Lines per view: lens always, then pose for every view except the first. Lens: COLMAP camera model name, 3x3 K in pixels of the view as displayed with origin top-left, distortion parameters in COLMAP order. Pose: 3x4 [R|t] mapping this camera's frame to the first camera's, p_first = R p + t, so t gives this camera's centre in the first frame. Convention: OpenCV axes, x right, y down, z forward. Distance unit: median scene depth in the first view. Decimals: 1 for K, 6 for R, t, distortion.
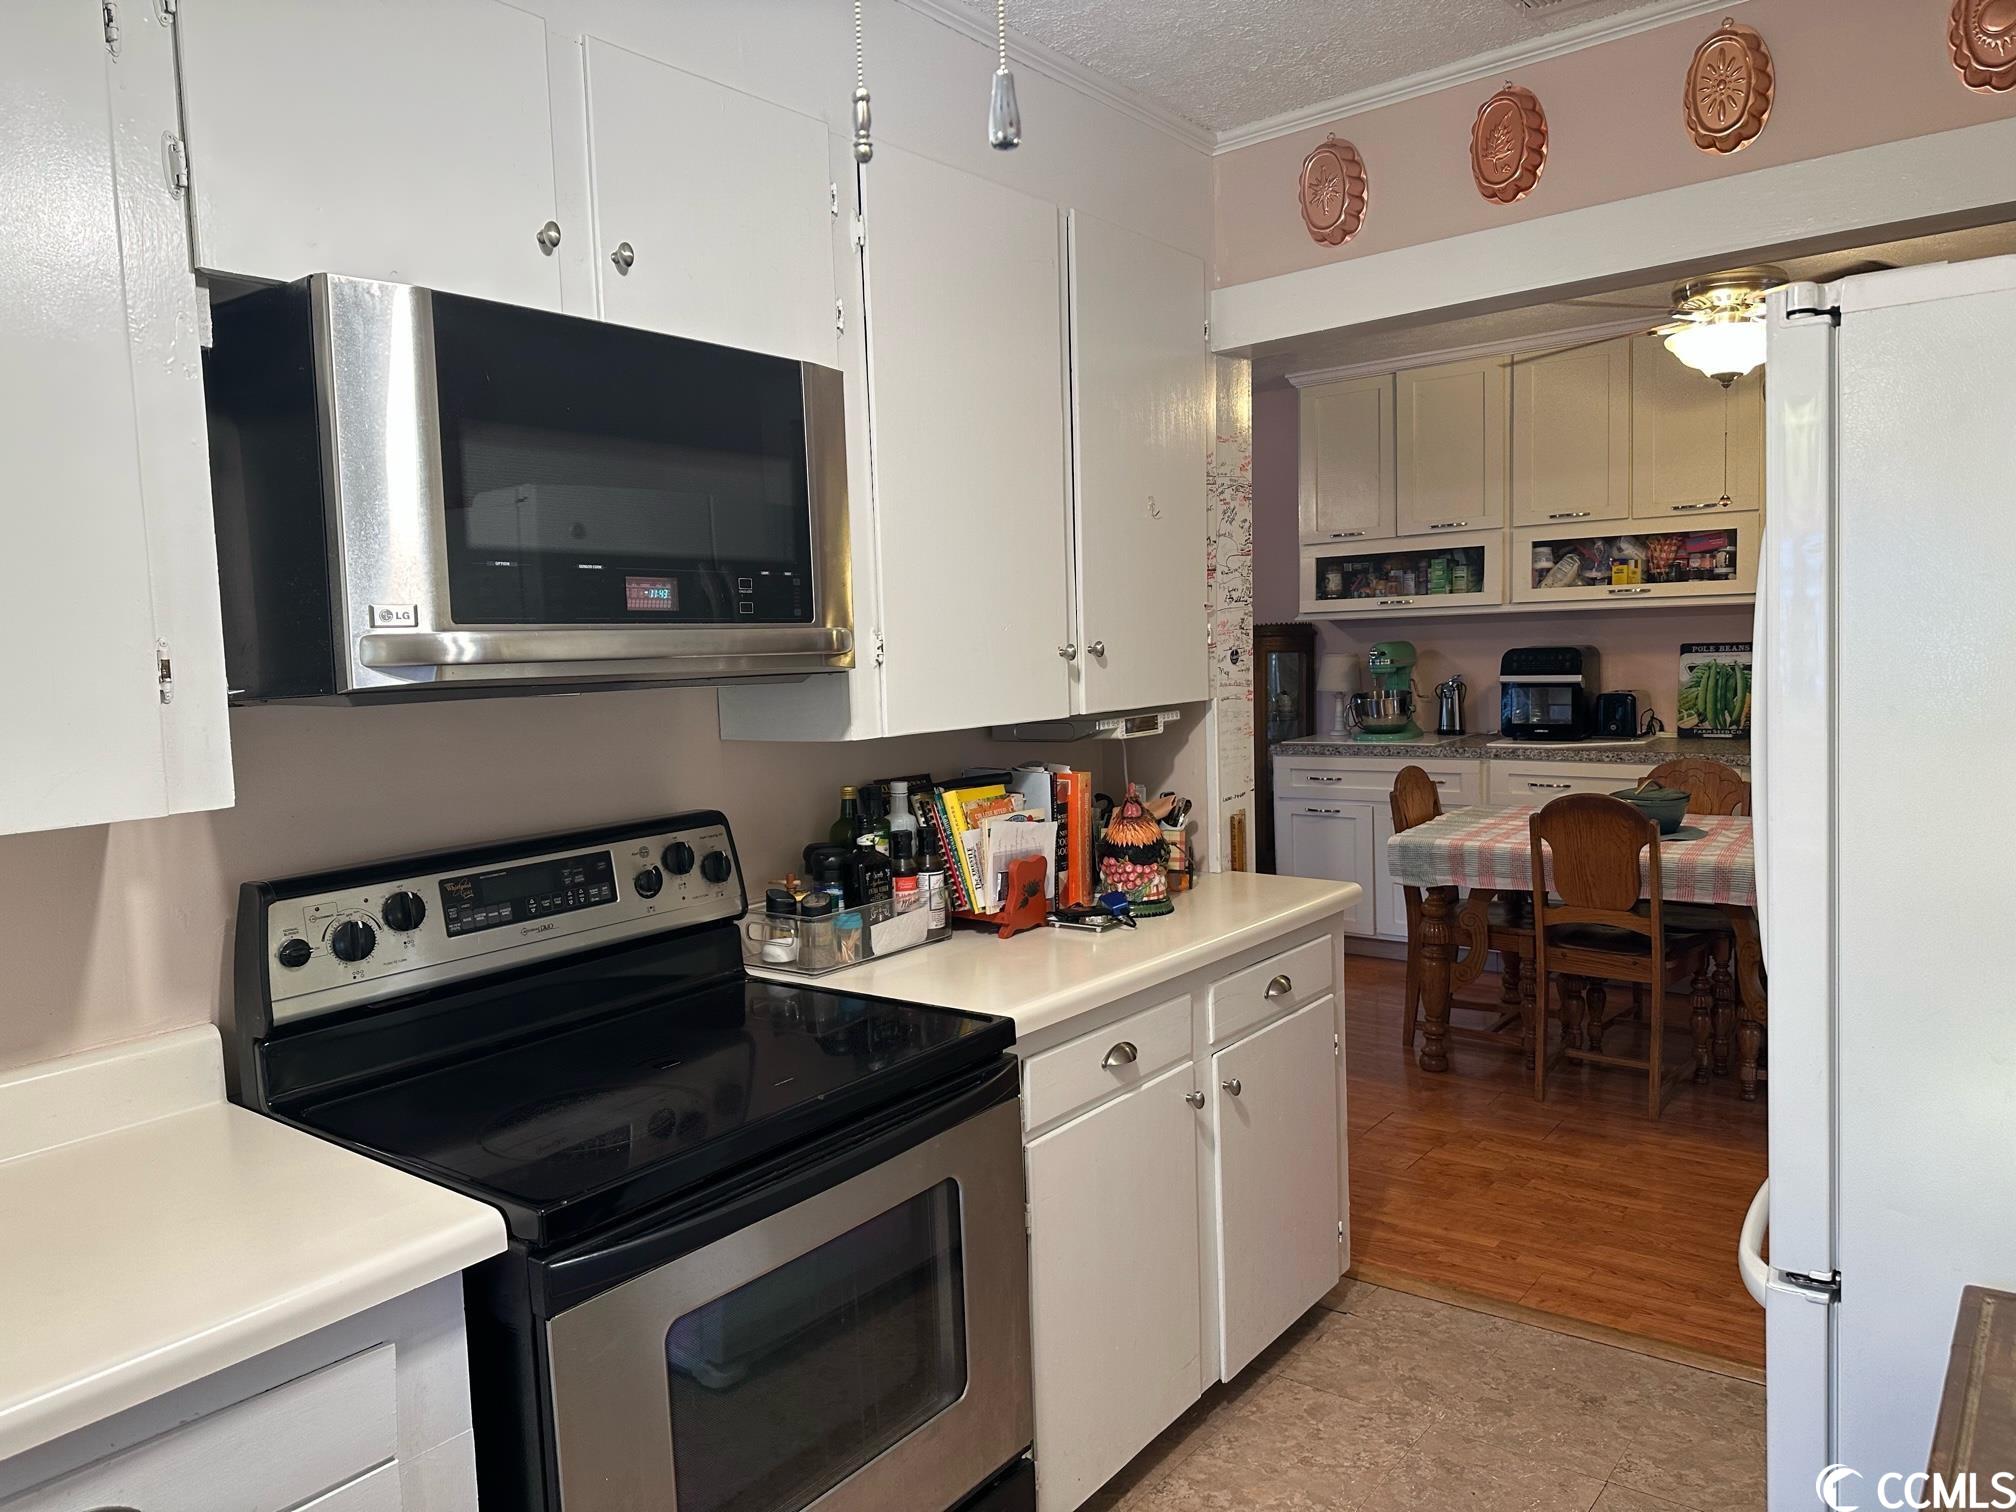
lens RADIAL K [[1392.7, 0, 1017.2], [0, 1392.7, 764.4], [0, 0, 1]] dist [0.141805, -0.247449]
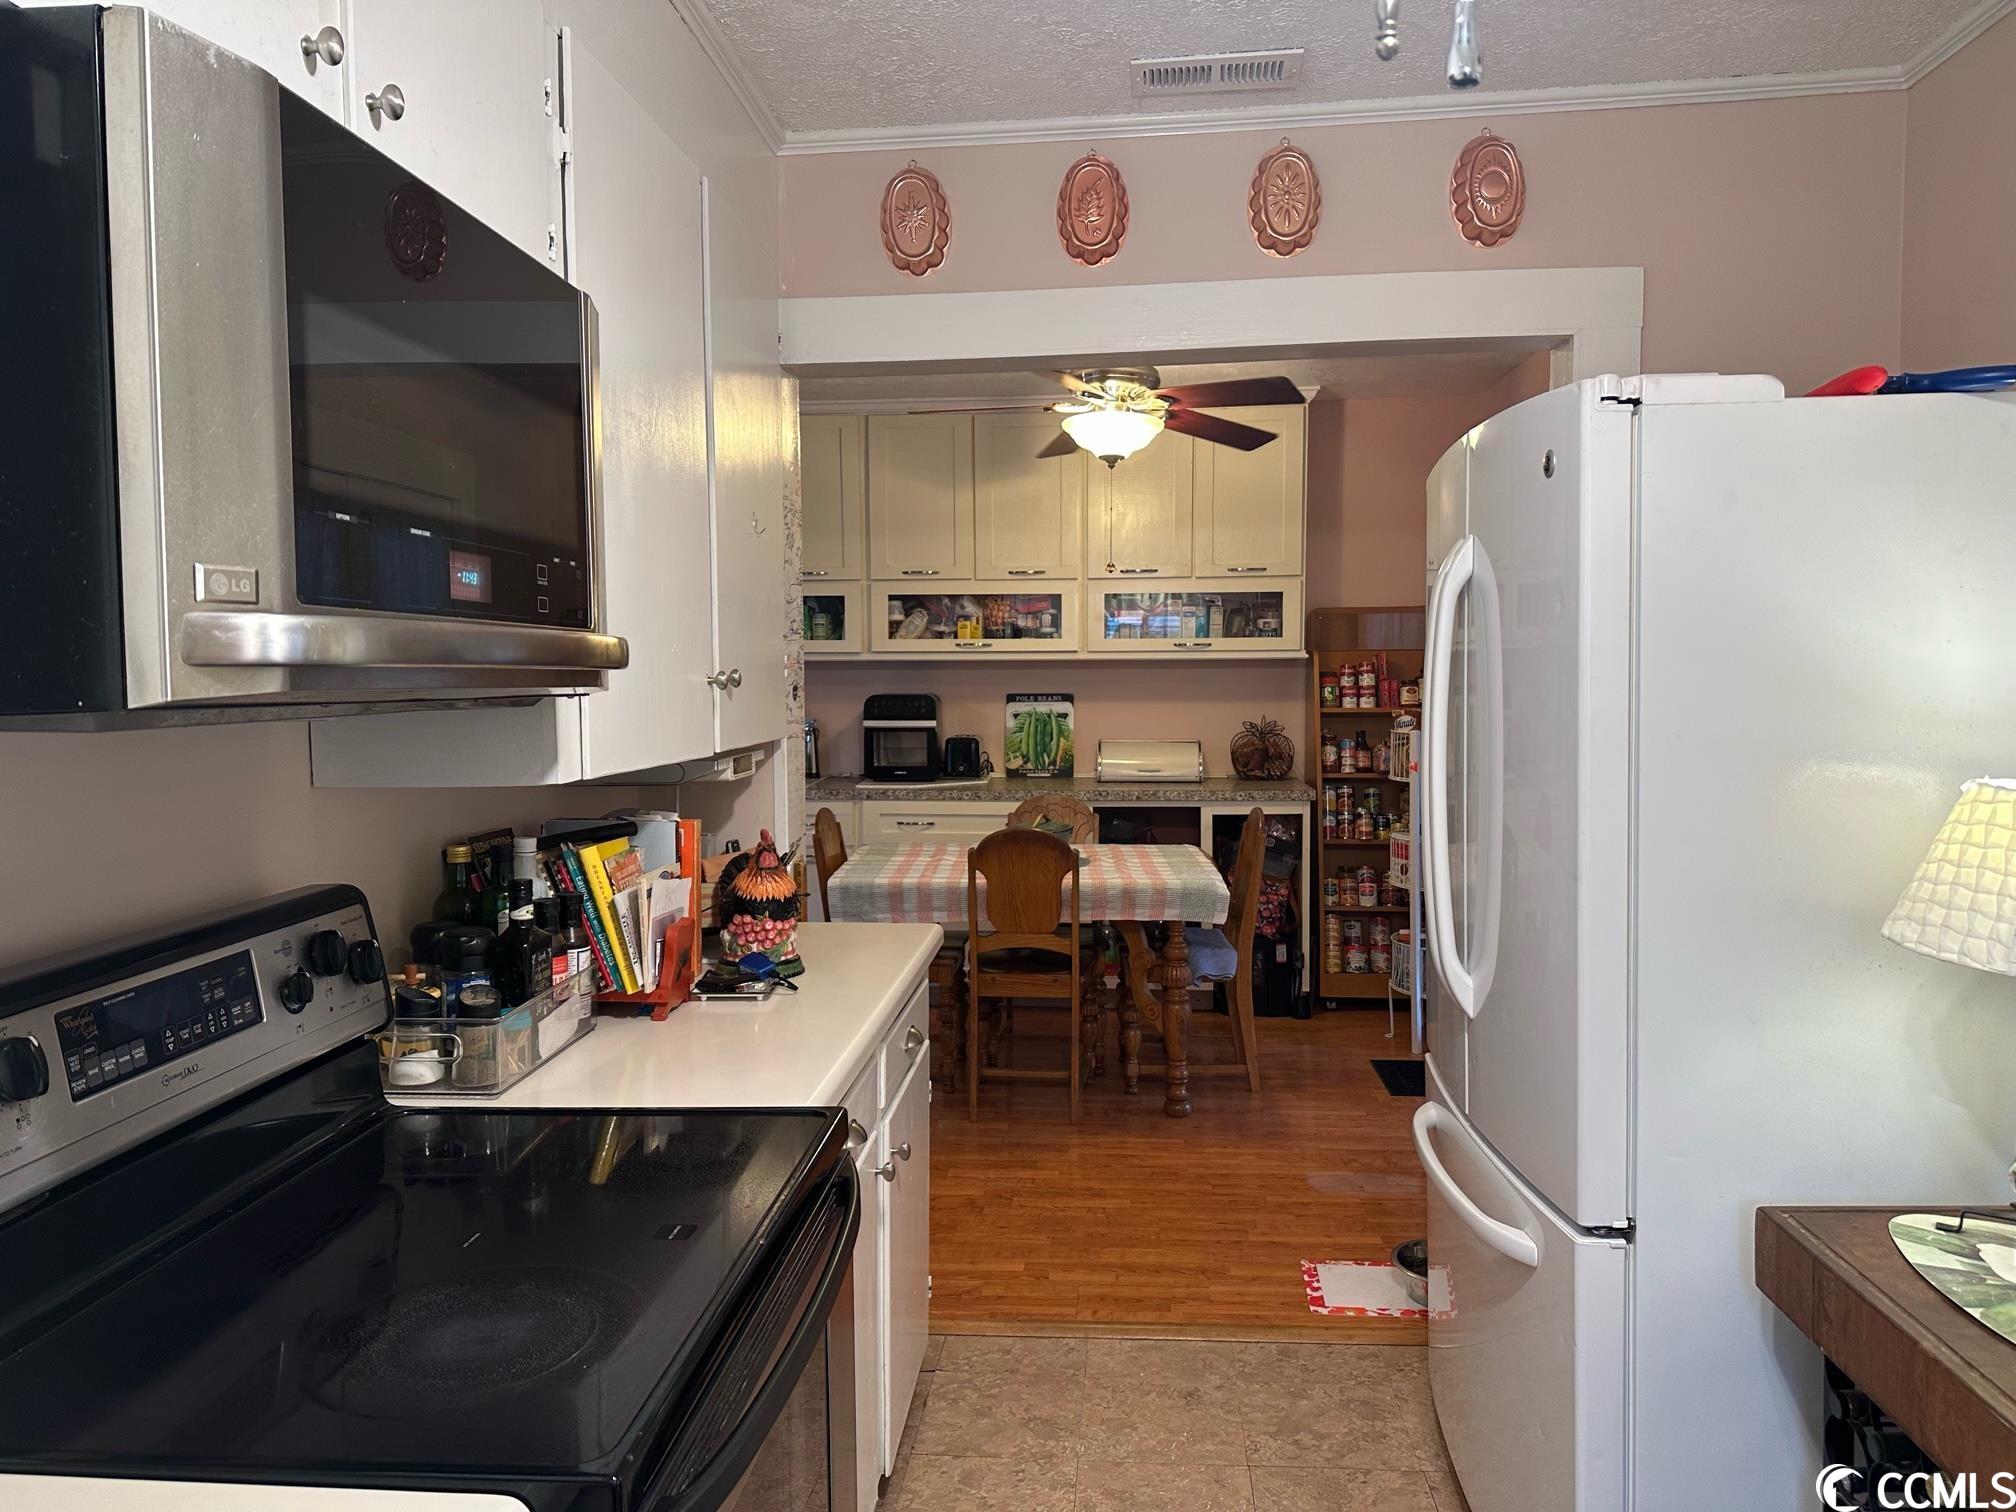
lens RADIAL K [[1392.7, 0, 1017.2], [0, 1392.7, 764.4], [0, 0, 1]] dist [0.141805, -0.247449]
pose [[0.833216, -0.010404, 0.552850, -0.249748], [0.030031, 0.999199, -0.026458, 0.000487], [-0.552132, 0.038648, 0.832861, 0.147494]]
